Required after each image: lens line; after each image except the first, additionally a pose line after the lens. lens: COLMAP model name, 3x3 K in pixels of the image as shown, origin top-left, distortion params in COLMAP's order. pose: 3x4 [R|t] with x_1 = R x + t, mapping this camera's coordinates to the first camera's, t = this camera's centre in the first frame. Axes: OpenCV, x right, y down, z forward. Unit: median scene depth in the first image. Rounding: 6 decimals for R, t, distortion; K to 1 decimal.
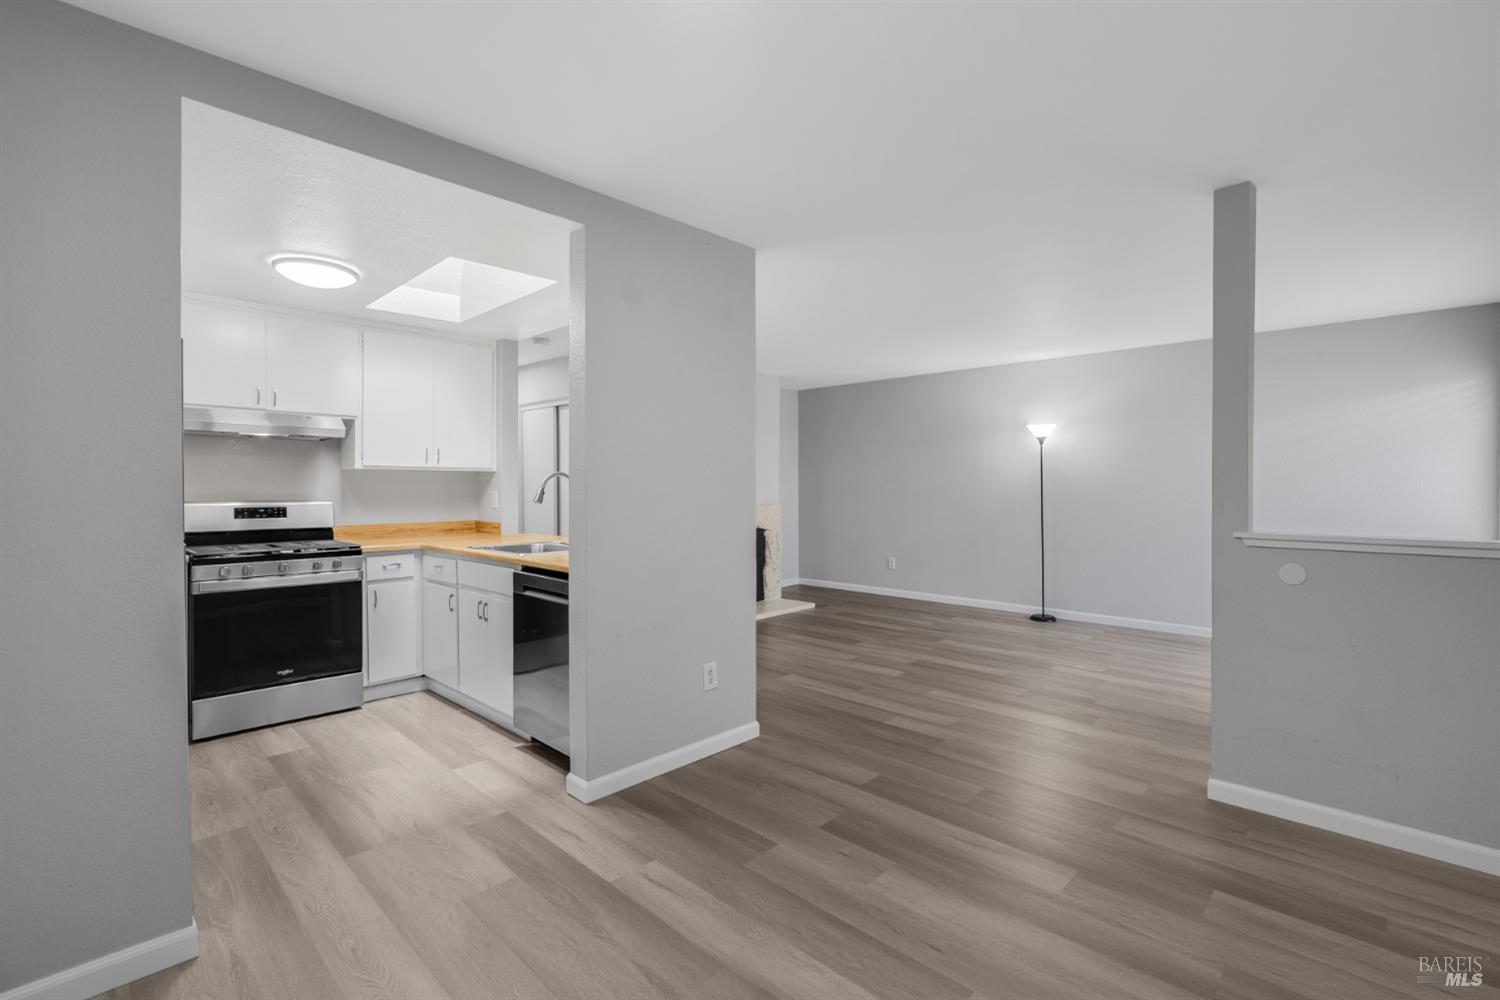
lens RADIAL K [[673.9, 0, 740.4], [0, 673.9, 493.1], [0, 0, 1]] dist [-0.006379, 0.000407]
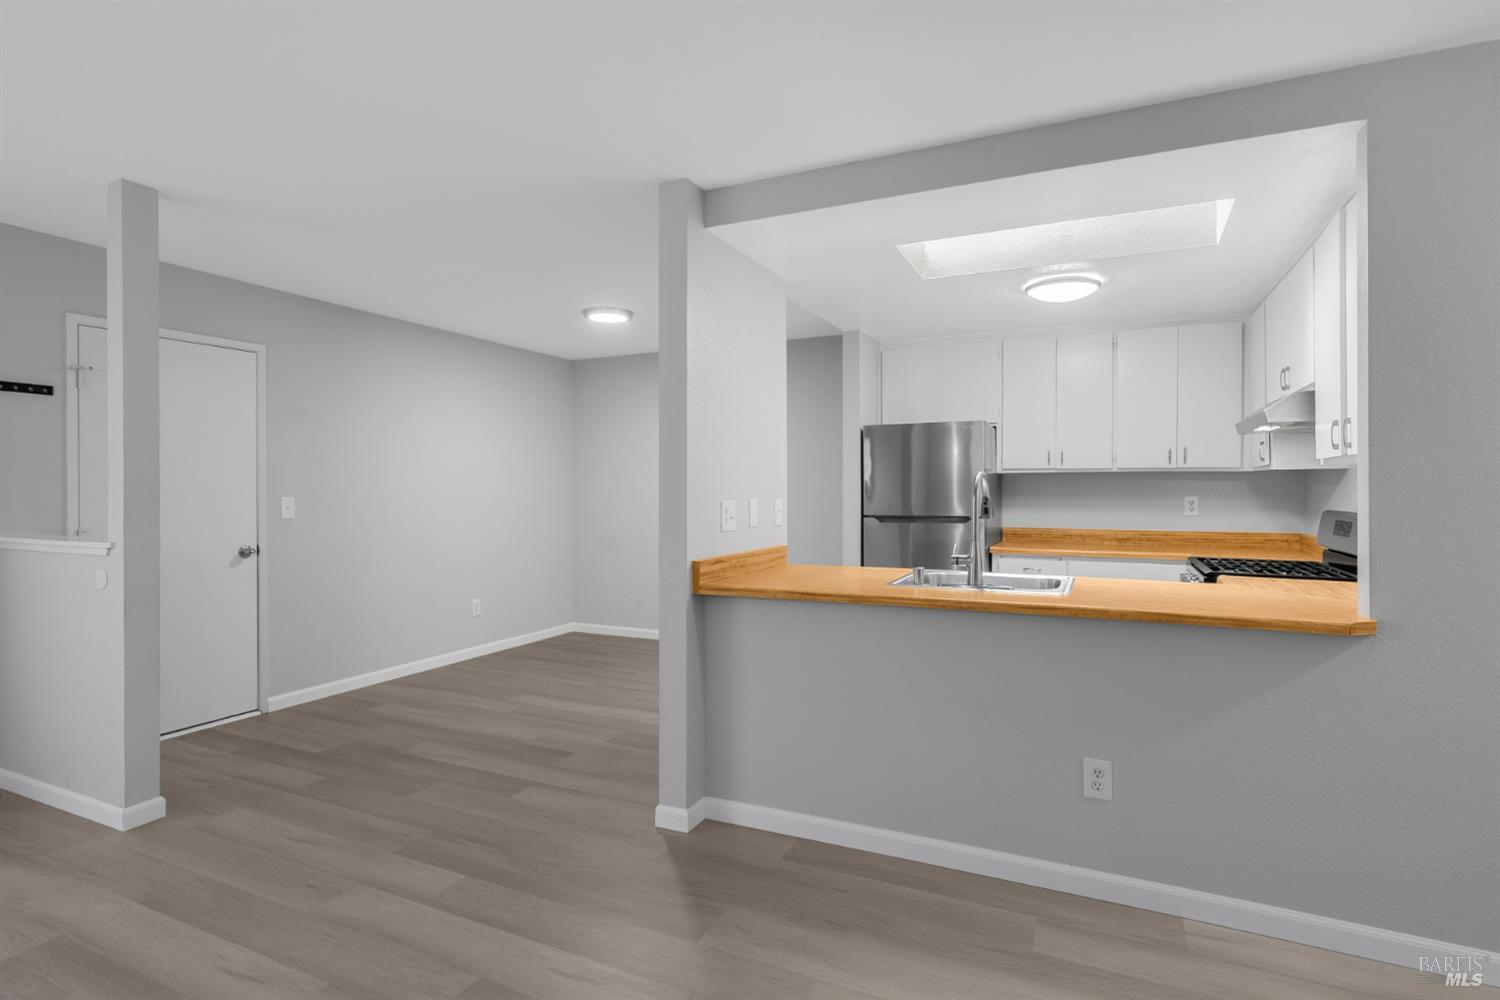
lens RADIAL K [[737.9, 0, 744.3], [0, 737.9, 496.0], [0, 0, 1]] dist [-0.006293, -0.000277]
pose [[-0.942867, 0.002856, -0.333156, 0.177220], [-0.001847, 0.999903, 0.013799, -0.017292], [0.333164, 0.013626, -0.942771, 1.543656]]
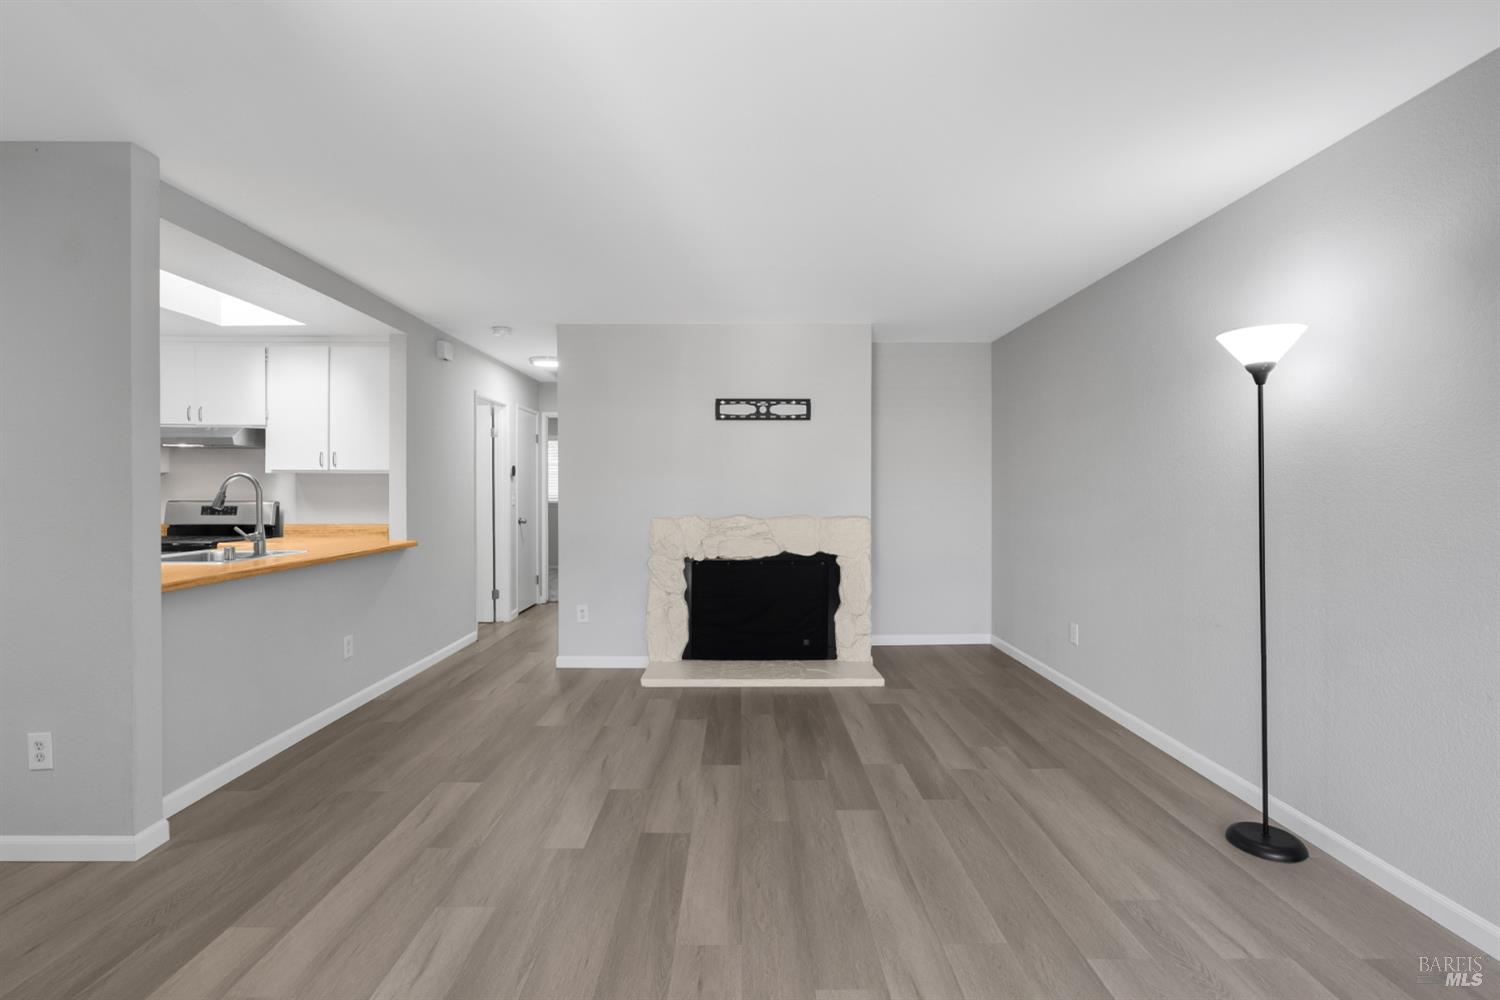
lens RADIAL K [[673.9, 0, 740.4], [0, 673.9, 493.1], [0, 0, 1]] dist [-0.006379, 0.000407]
pose [[0.702608, 0.006584, -0.711547, 0.792332], [-0.010407, 0.999945, -0.001023, -0.010412], [0.711501, 0.008124, 0.702638, 0.817779]]
